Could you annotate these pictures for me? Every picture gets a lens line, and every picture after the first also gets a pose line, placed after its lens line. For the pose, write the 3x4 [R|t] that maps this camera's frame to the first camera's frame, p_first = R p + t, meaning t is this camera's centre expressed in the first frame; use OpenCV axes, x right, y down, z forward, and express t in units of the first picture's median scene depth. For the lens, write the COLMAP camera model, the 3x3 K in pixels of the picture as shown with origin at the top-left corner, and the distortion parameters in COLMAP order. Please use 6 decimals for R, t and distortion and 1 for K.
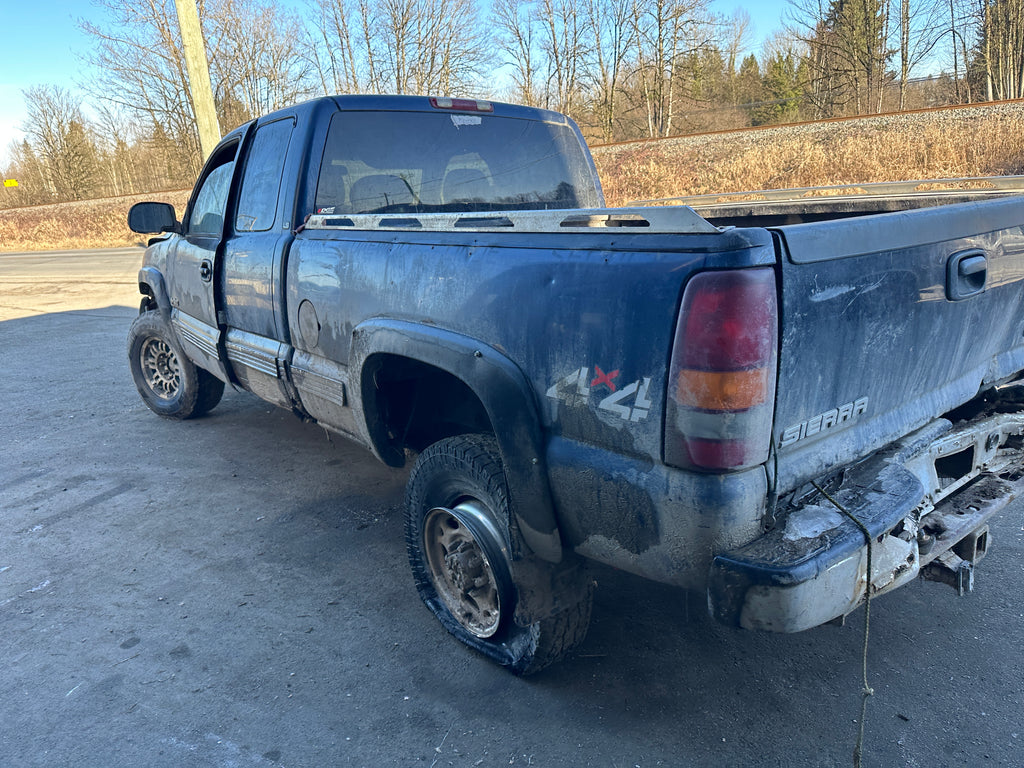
lens RADIAL K [[721.1, 0, 517.6], [0, 721.1, 380.5], [0, 0, 1]] dist [0.004433, -0.004053]
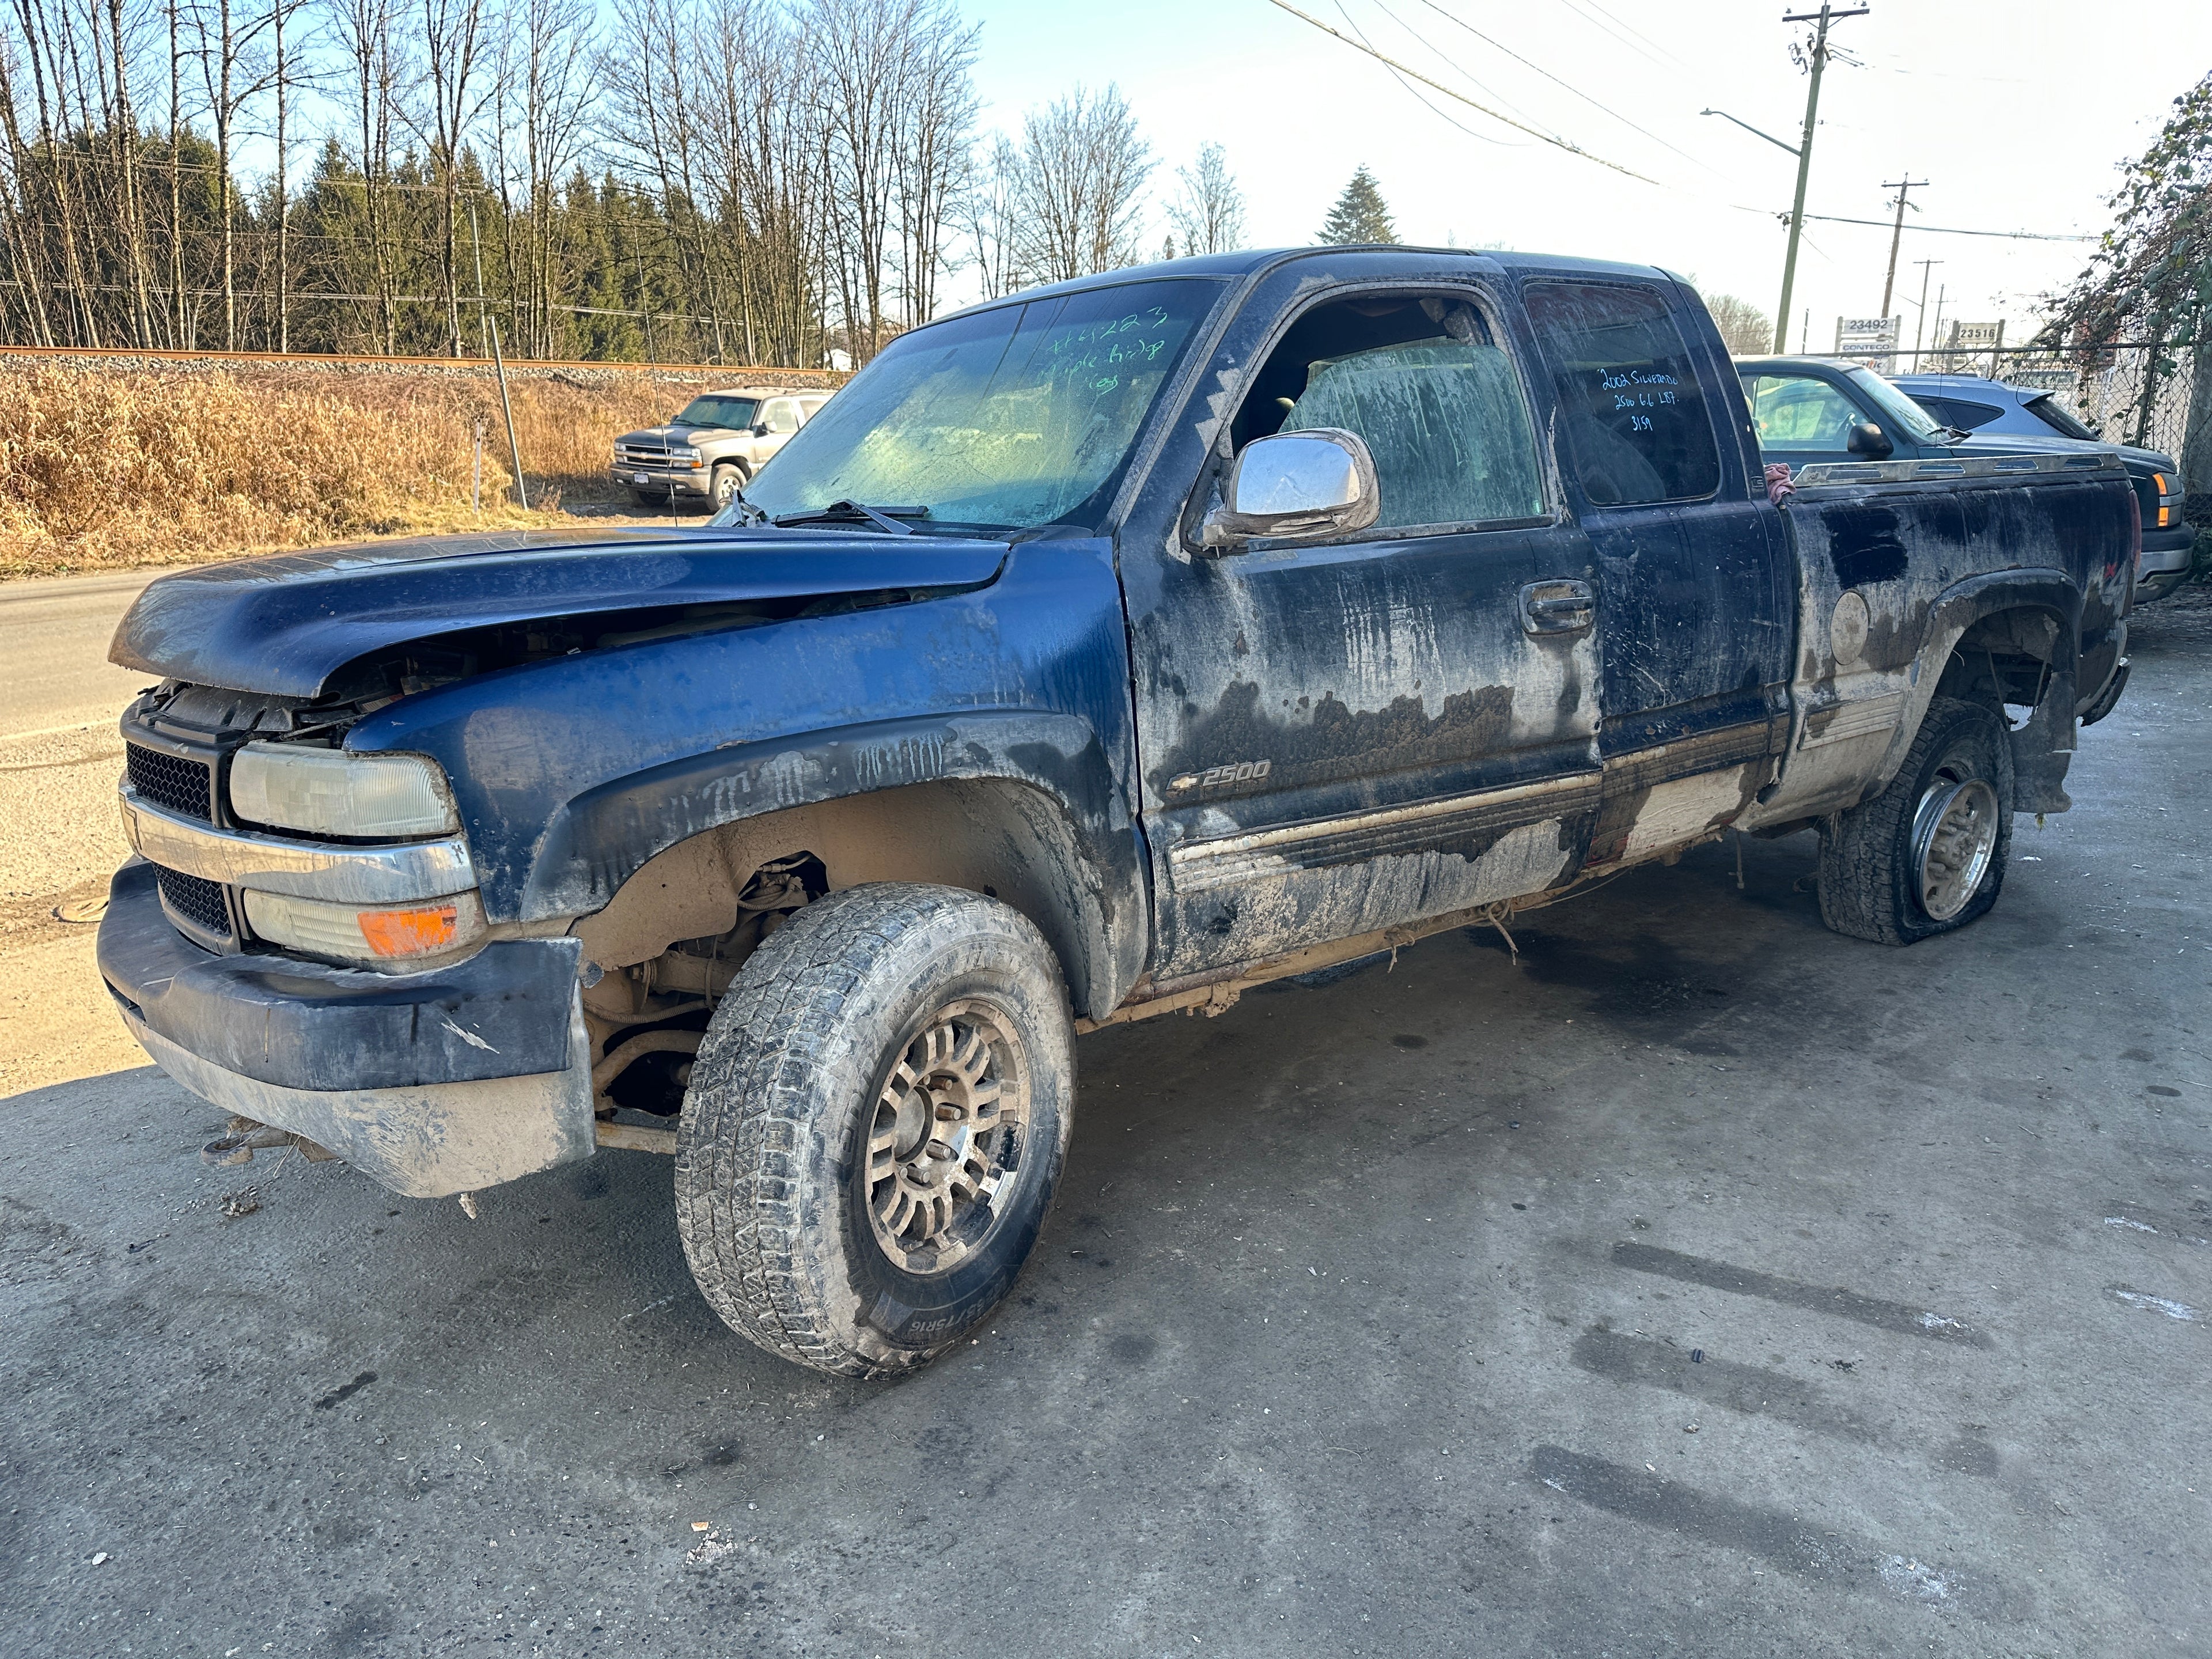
lens RADIAL K [[1533.5, 0, 1085.8], [0, 1533.5, 809.3], [0, 0, 1]] dist [0.082509, -0.113830]
pose [[0.035213, -0.171669, 0.984525, -0.110733], [0.272186, 0.949542, 0.155834, -0.021055], [-0.961600, 0.262487, 0.080162, 0.101825]]
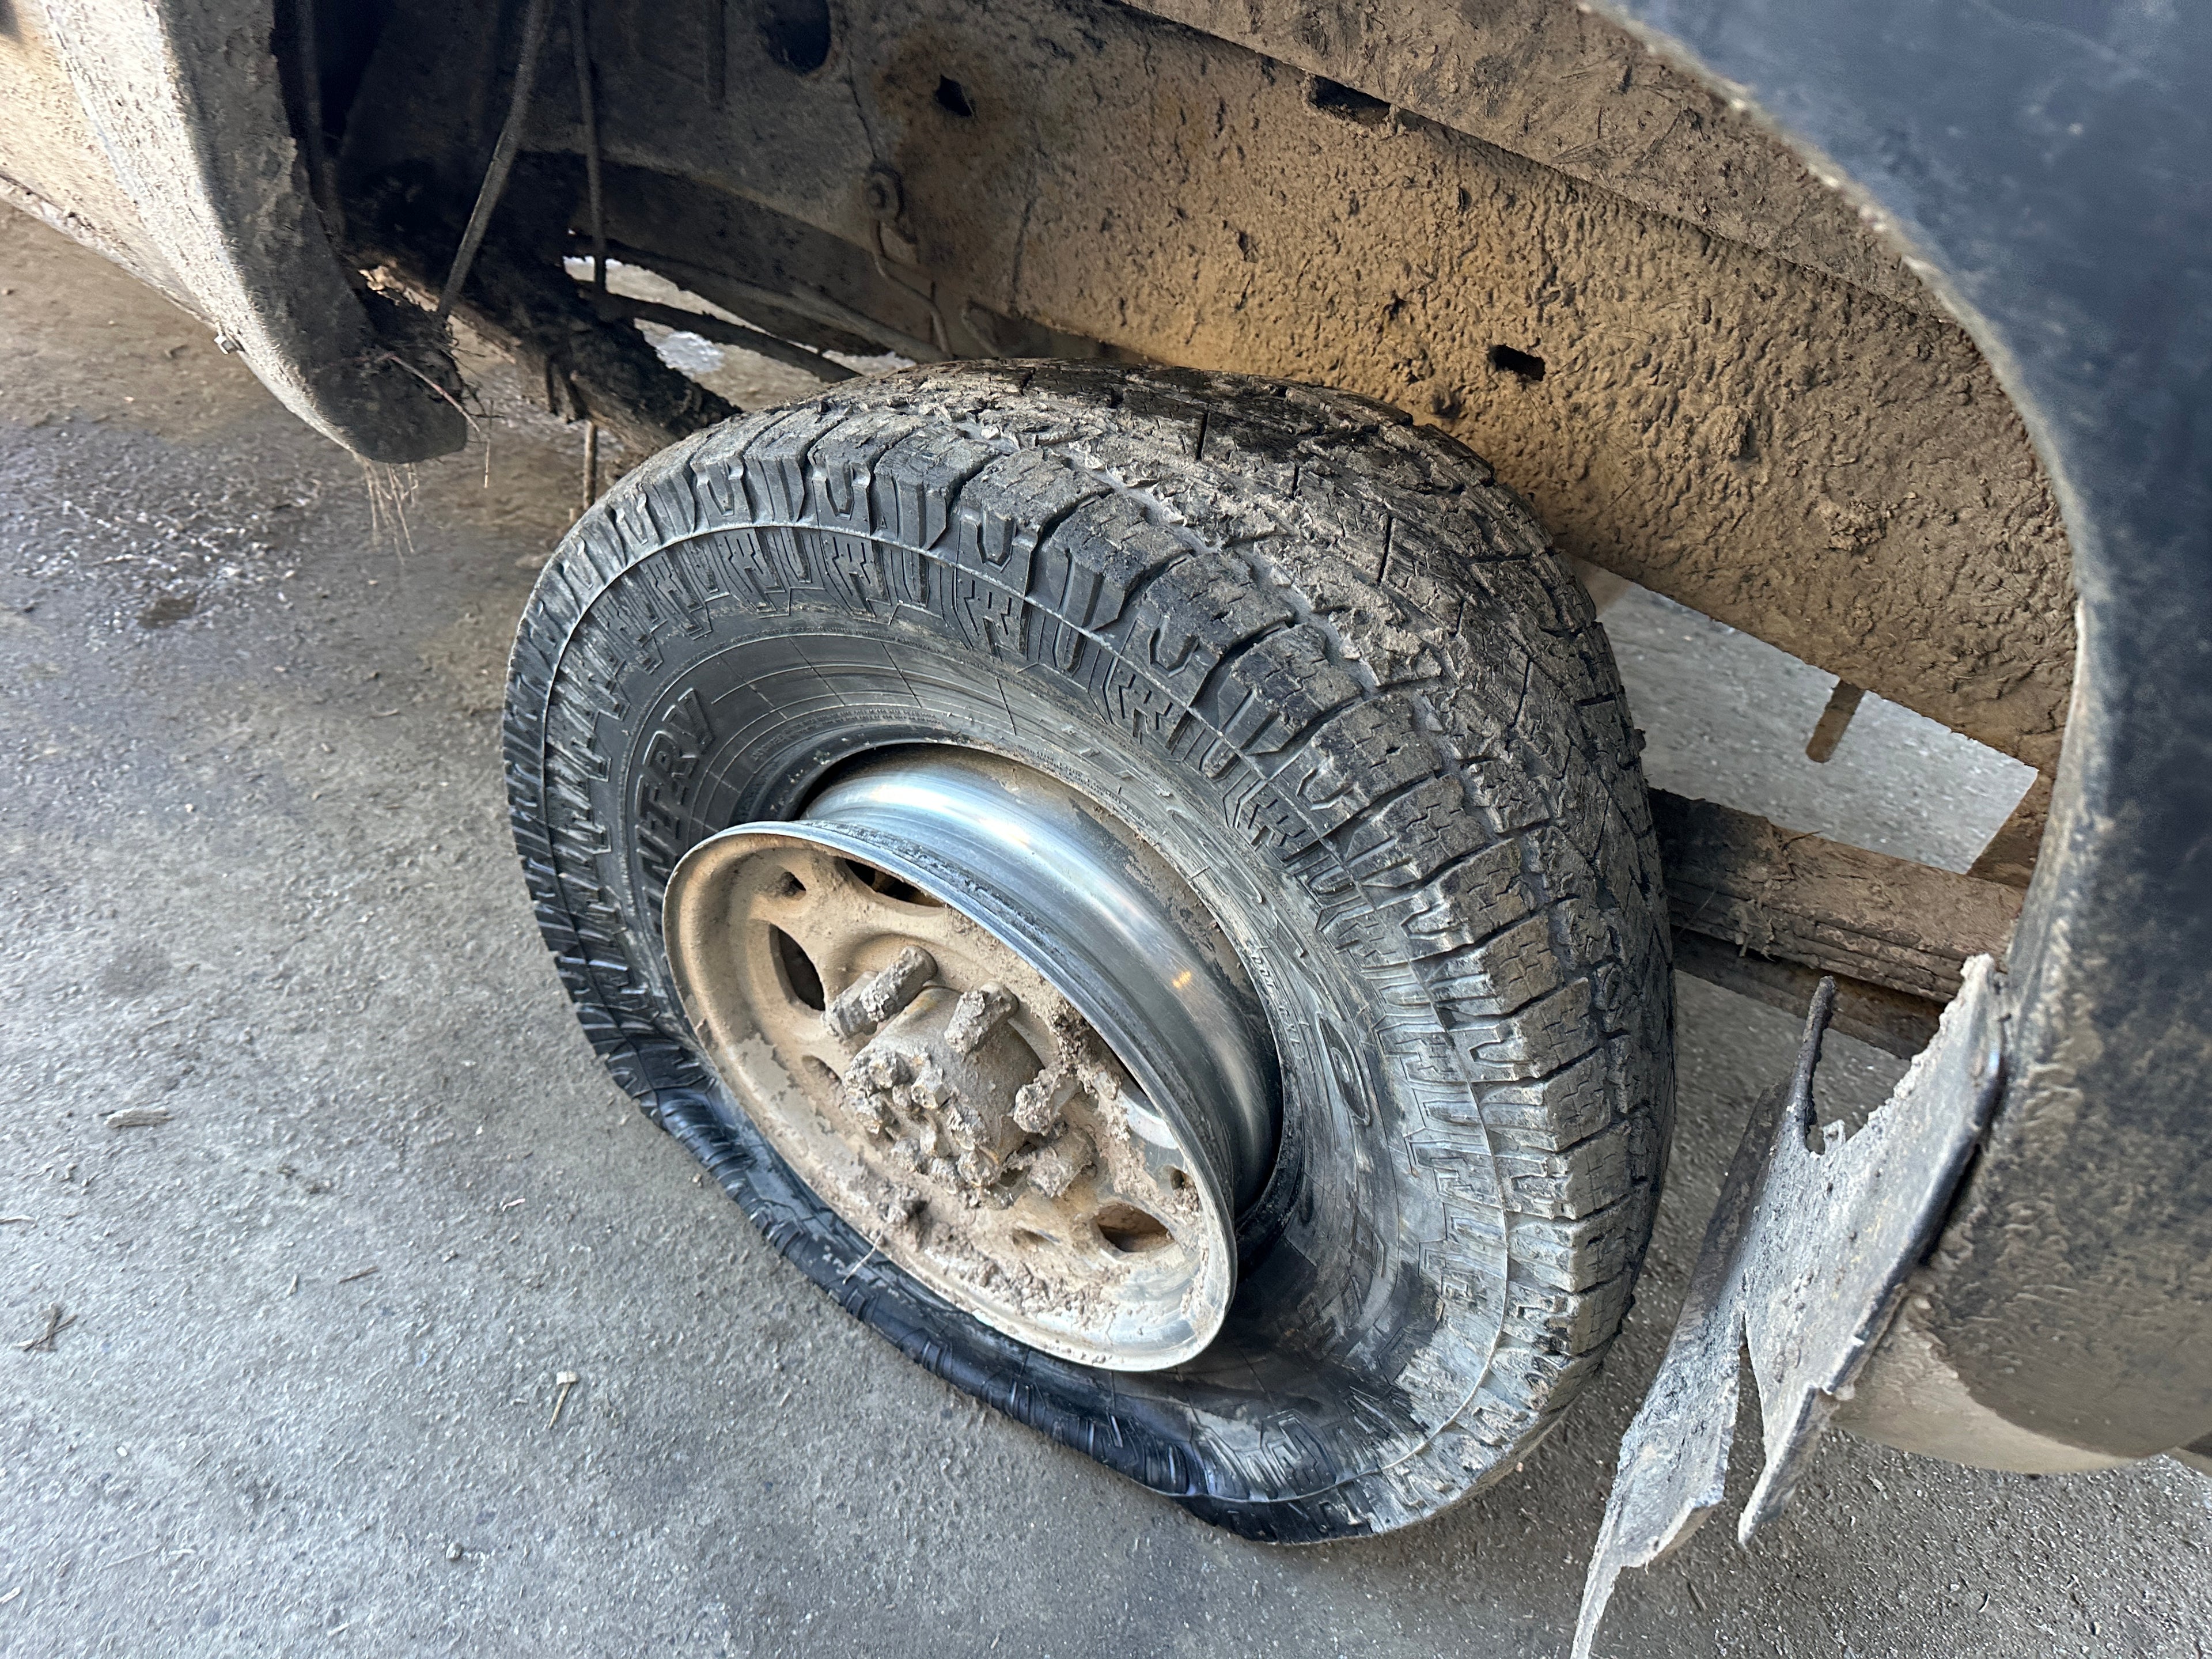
lens RADIAL K [[1567.6, 0, 1083.9], [0, 1567.6, 811.5], [0, 0, 1]] dist [0.067371, -0.081371]
pose [[0.929727, -0.065095, 0.362450, -0.010201], [-0.122622, 0.873358, 0.471392, -0.000571], [-0.347234, -0.482710, 0.804002, 0.036605]]
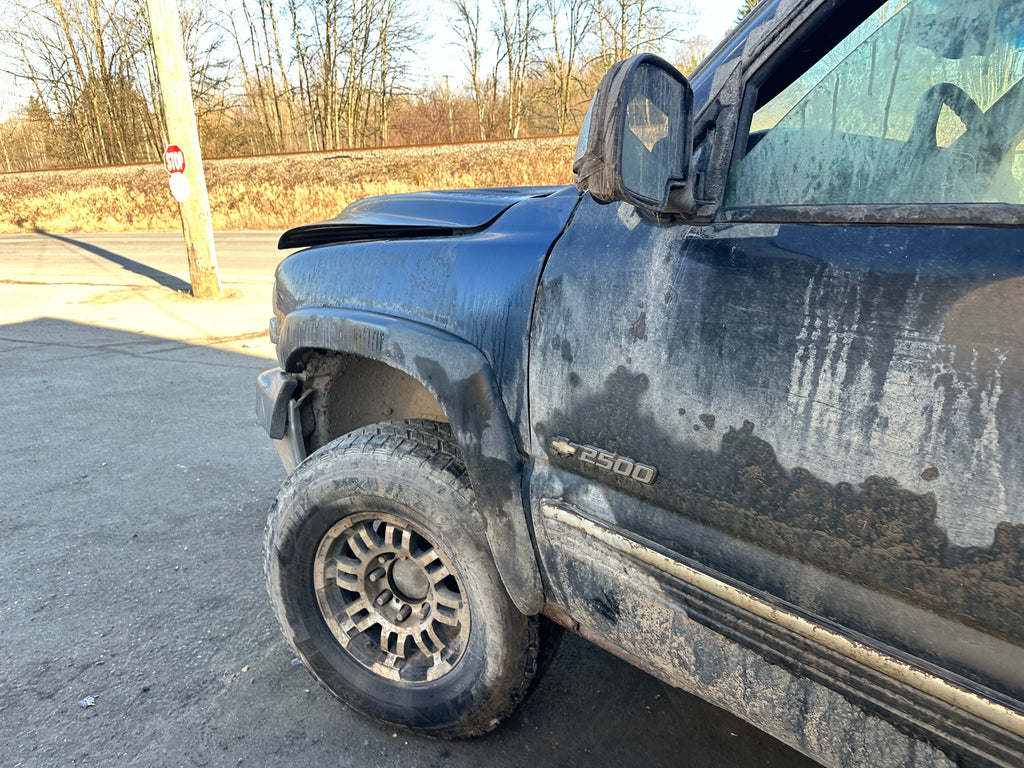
lens RADIAL K [[725.7, 0, 501.8], [0, 725.7, 375.7], [0, 0, 1]] dist [0.067371, -0.081371]
pose [[0.994014, 0.003699, 0.109188, -0.054803], [-0.003119, 0.999980, -0.005482, -0.014028], [-0.109206, 0.005109, 0.994006, 0.073650]]
